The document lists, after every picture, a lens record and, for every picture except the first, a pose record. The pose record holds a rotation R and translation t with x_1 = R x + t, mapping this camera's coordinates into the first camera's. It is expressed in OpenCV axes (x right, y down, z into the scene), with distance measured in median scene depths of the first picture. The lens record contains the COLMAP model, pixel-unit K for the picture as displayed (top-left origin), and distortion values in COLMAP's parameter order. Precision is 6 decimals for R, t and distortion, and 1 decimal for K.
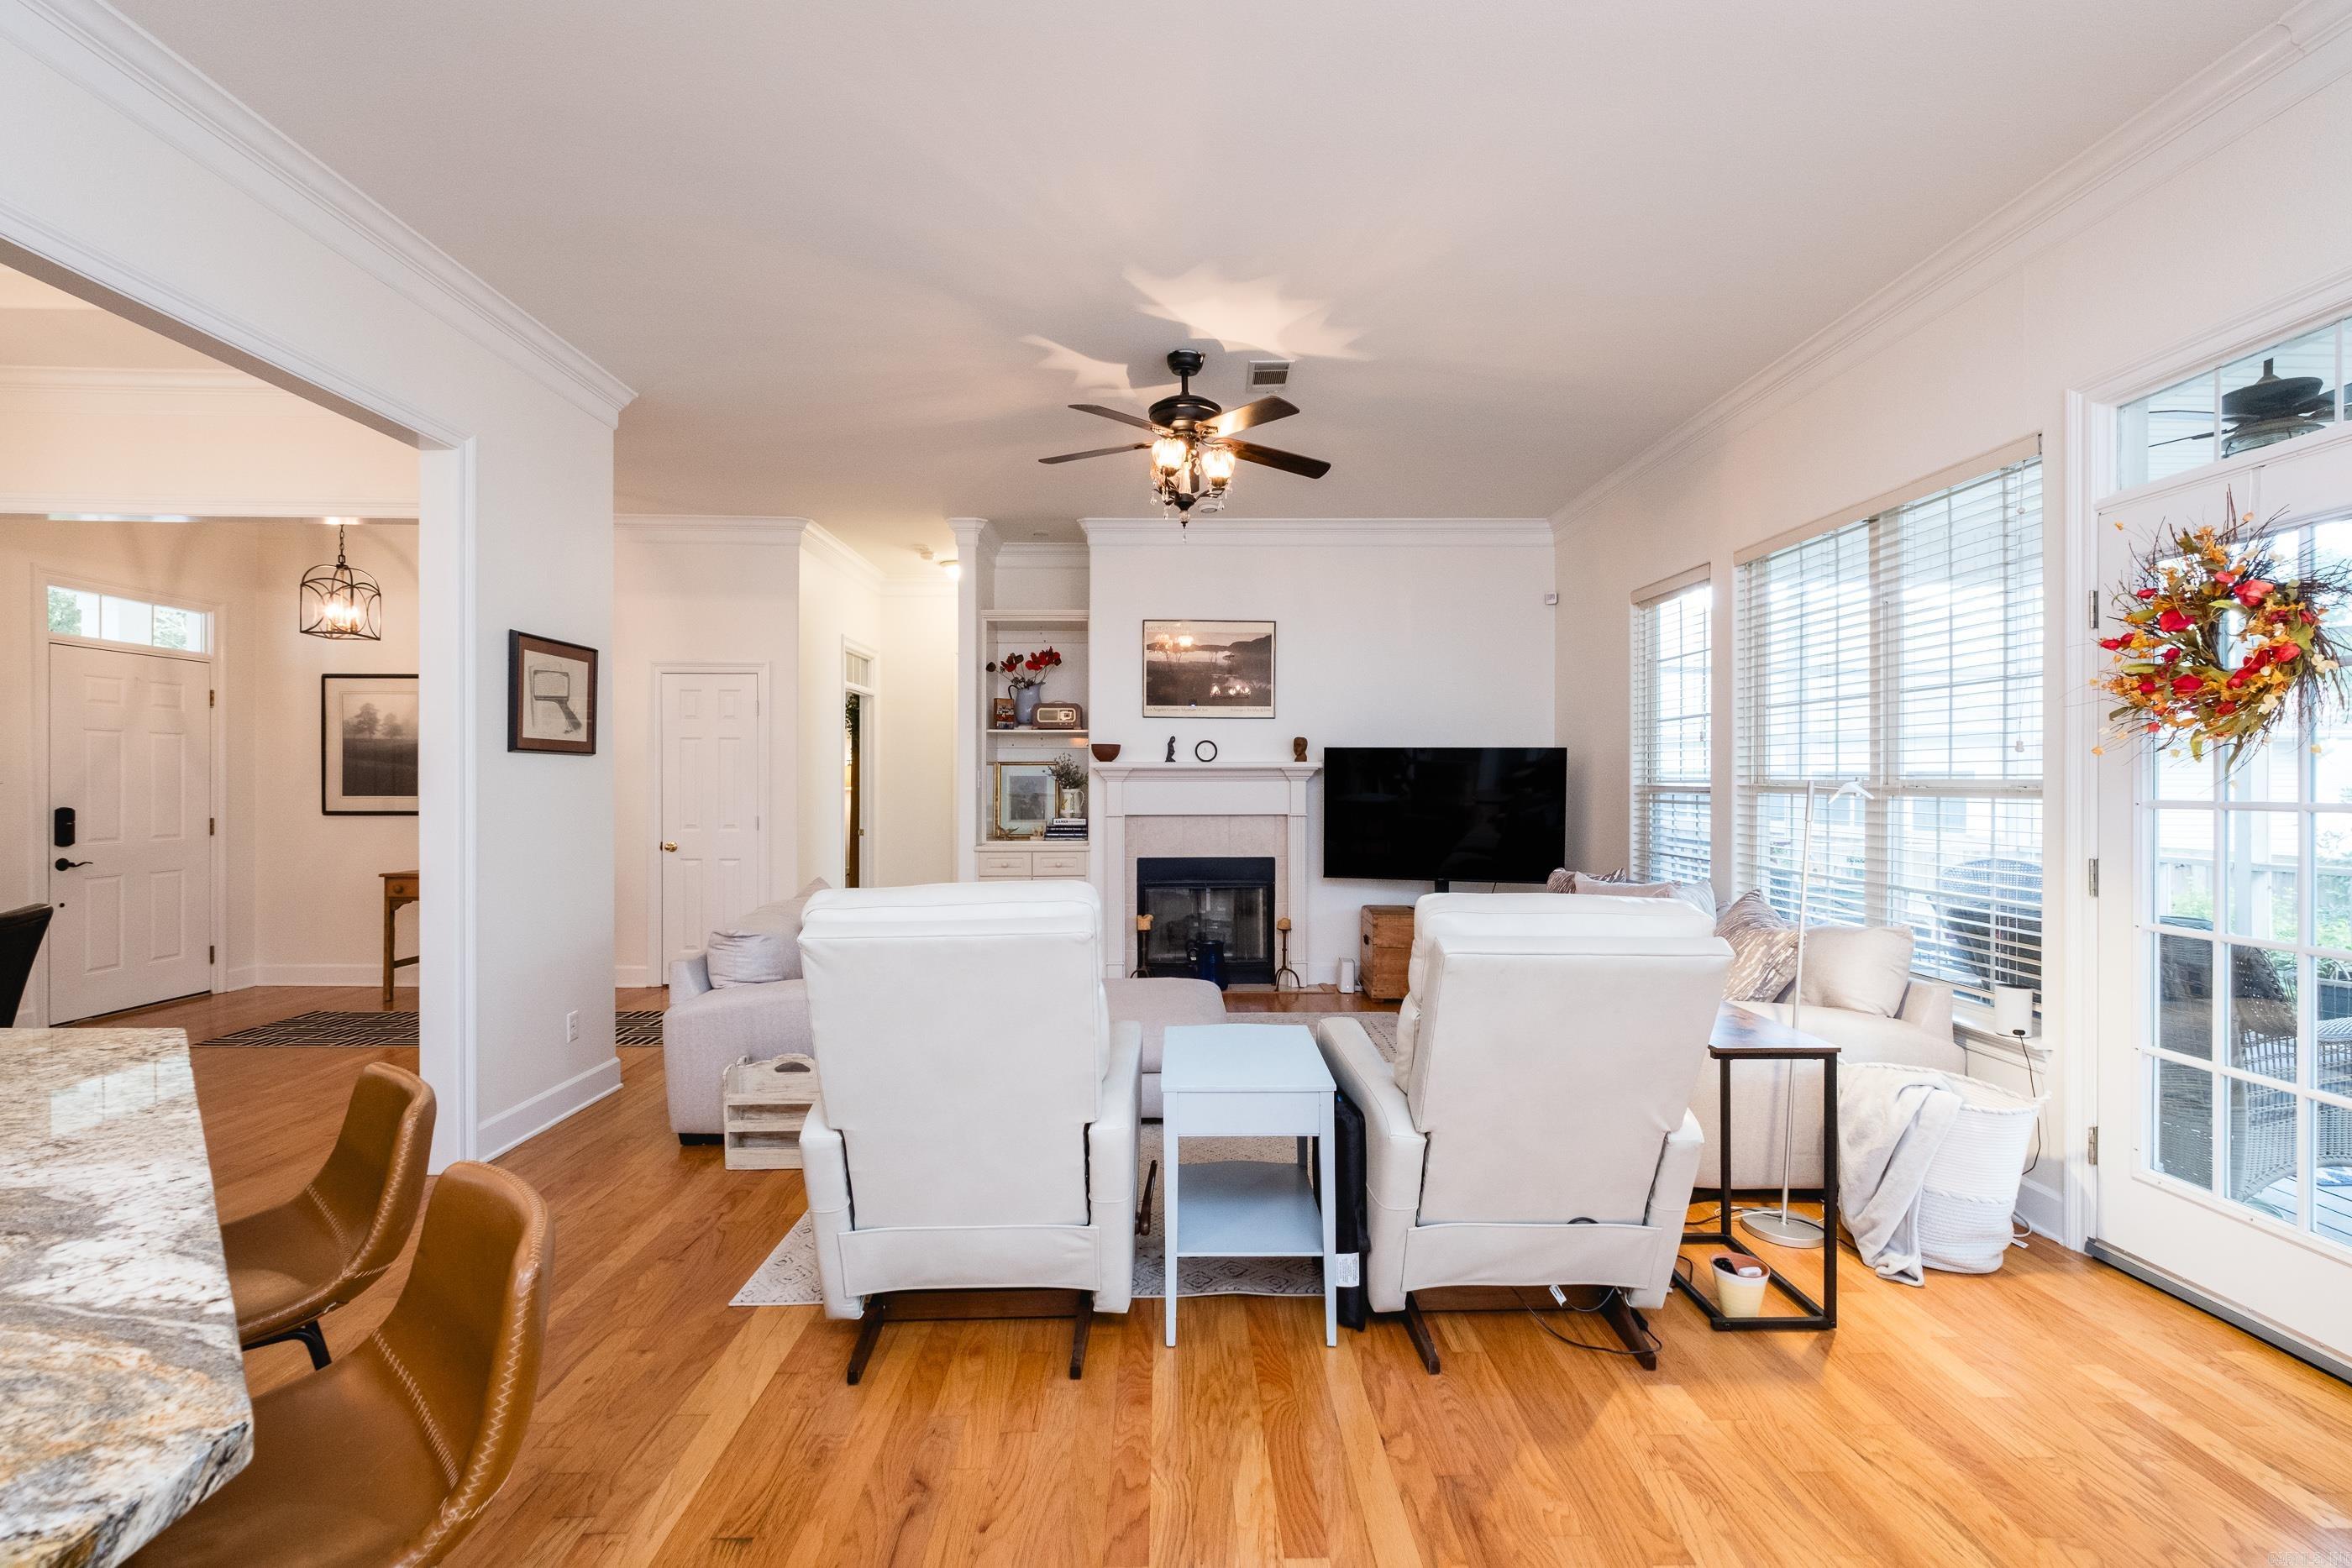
lens RADIAL K [[1015.0, 0, 1177.1], [0, 1015.0, 787.1], [0, 0, 1]] dist [0.002124, -0.001324]
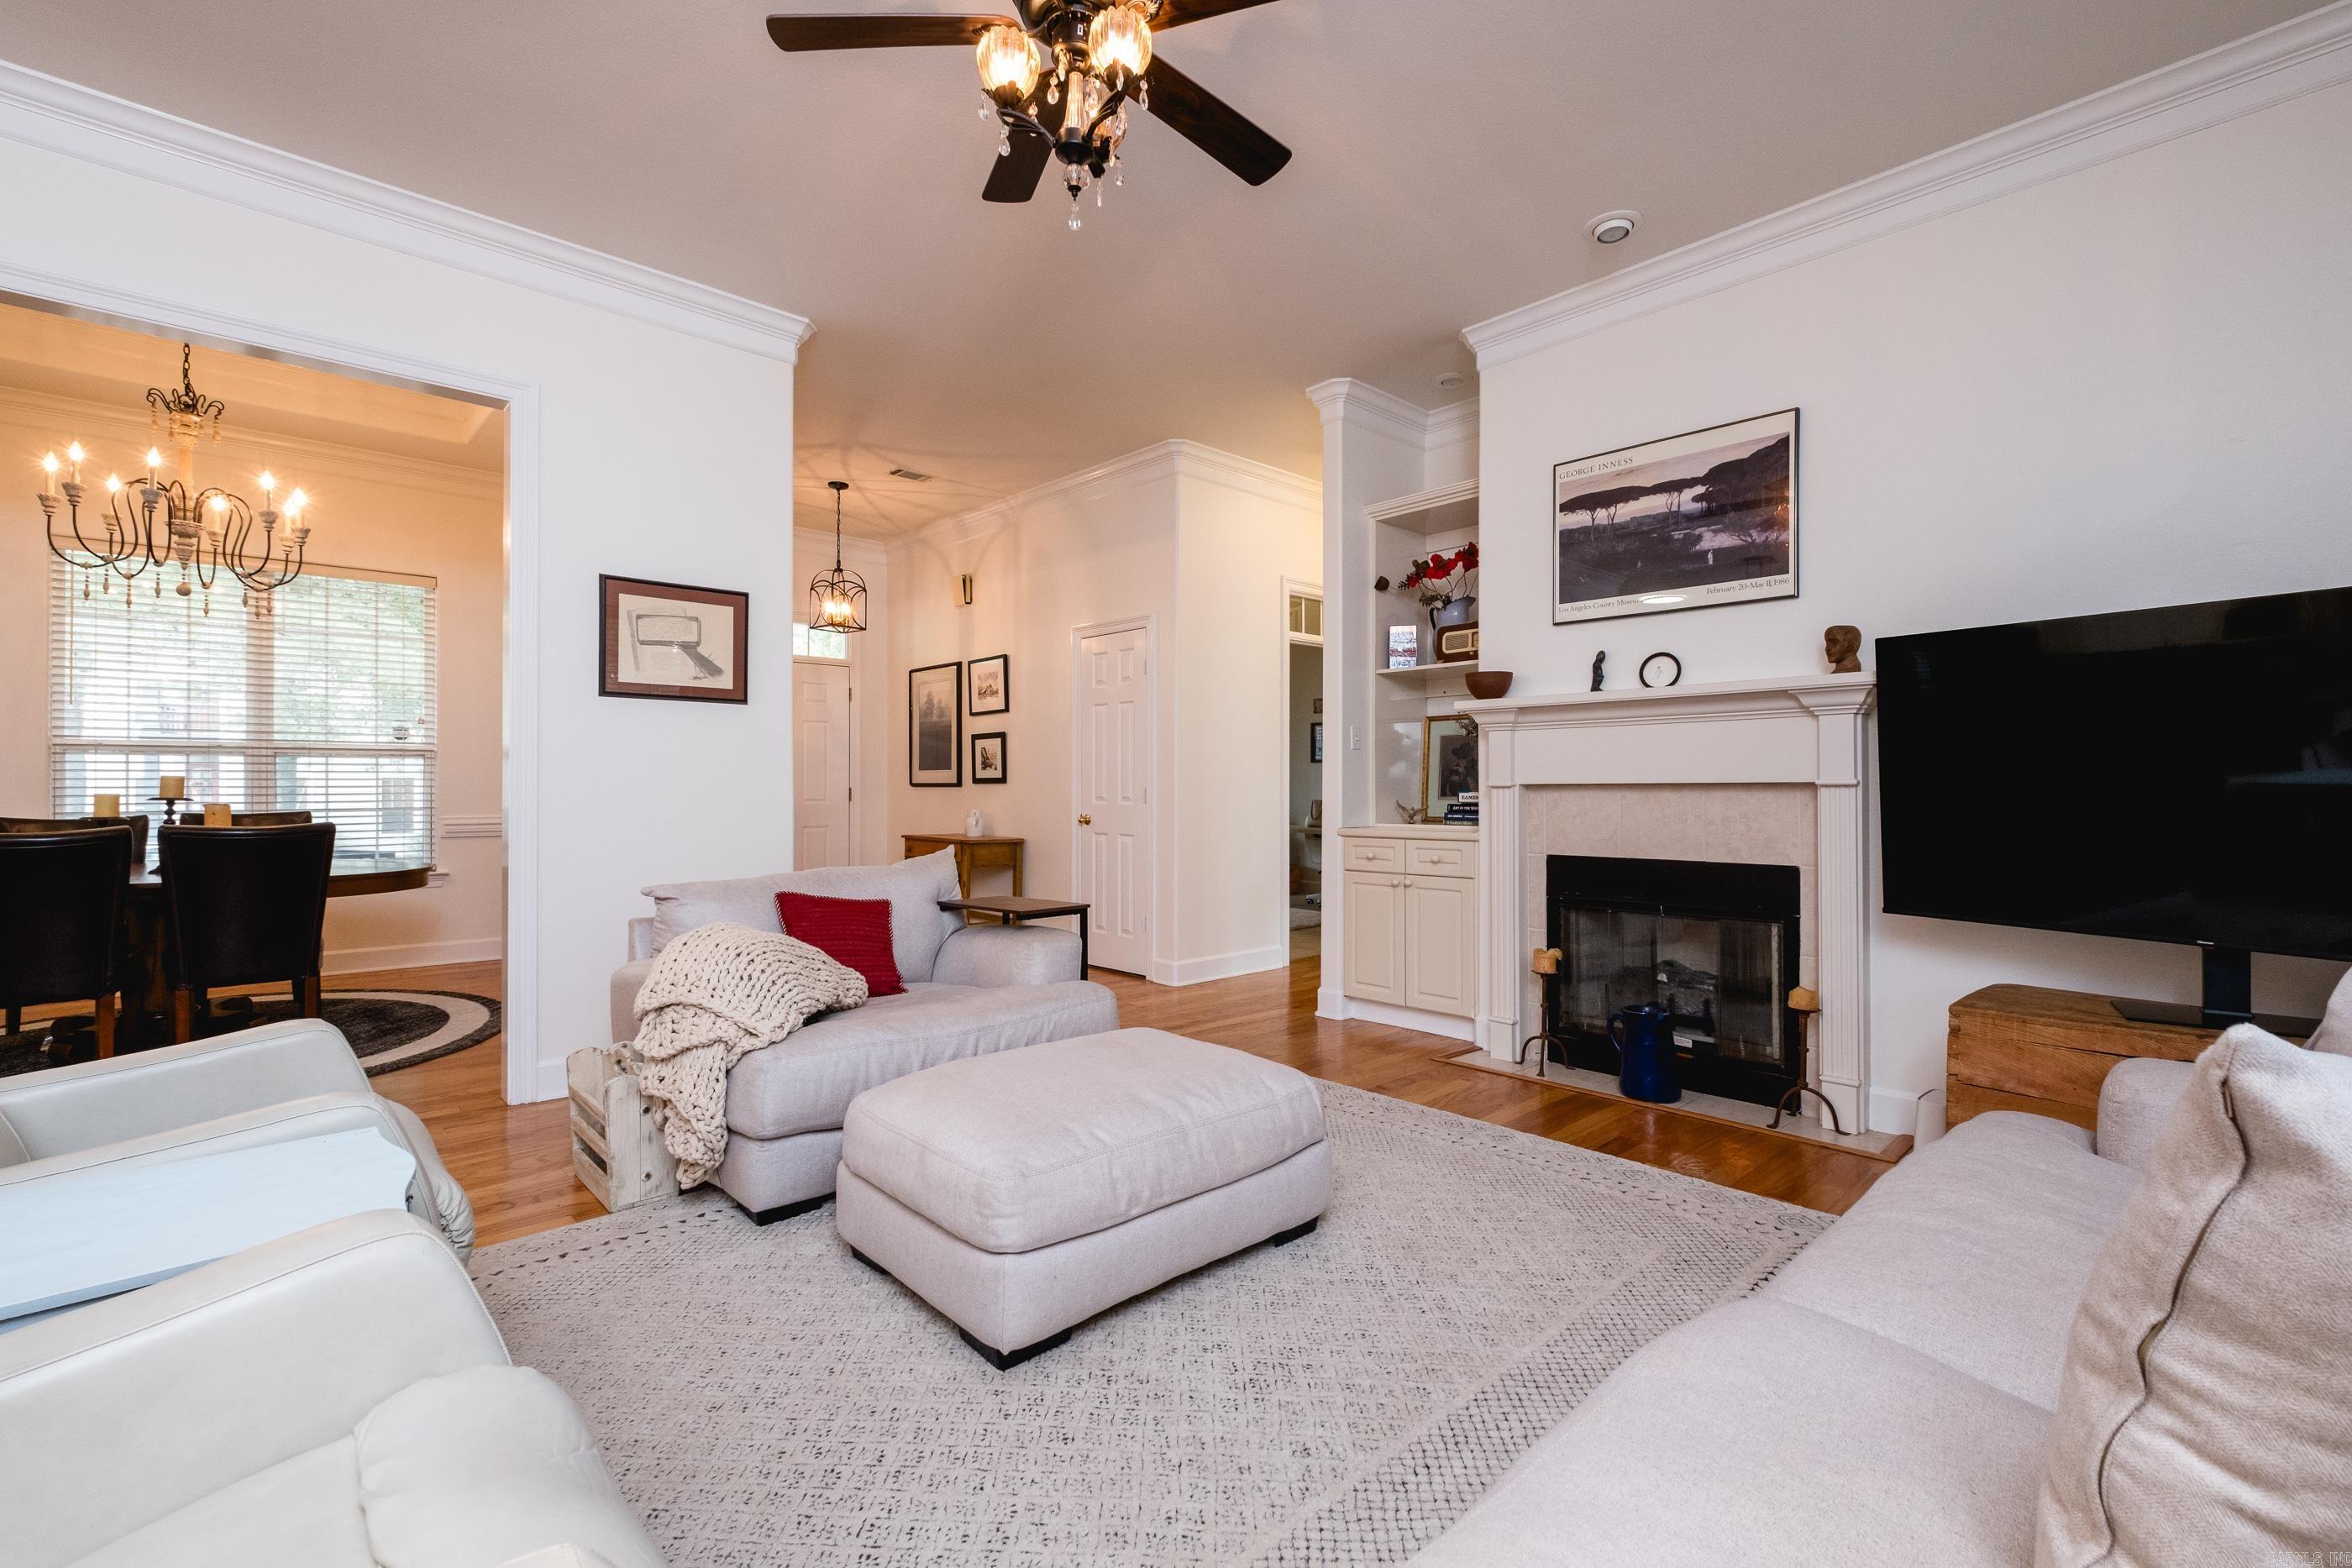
lens RADIAL K [[1015.0, 0, 1175.5], [0, 1015.0, 771.5], [0, 0, 1]] dist [0.002124, -0.001324]
pose [[0.670161, -0.011933, -0.742120, 0.266940], [-0.004479, 0.999788, -0.020120, 0.032942], [0.742202, 0.016807, 0.669965, 0.426634]]
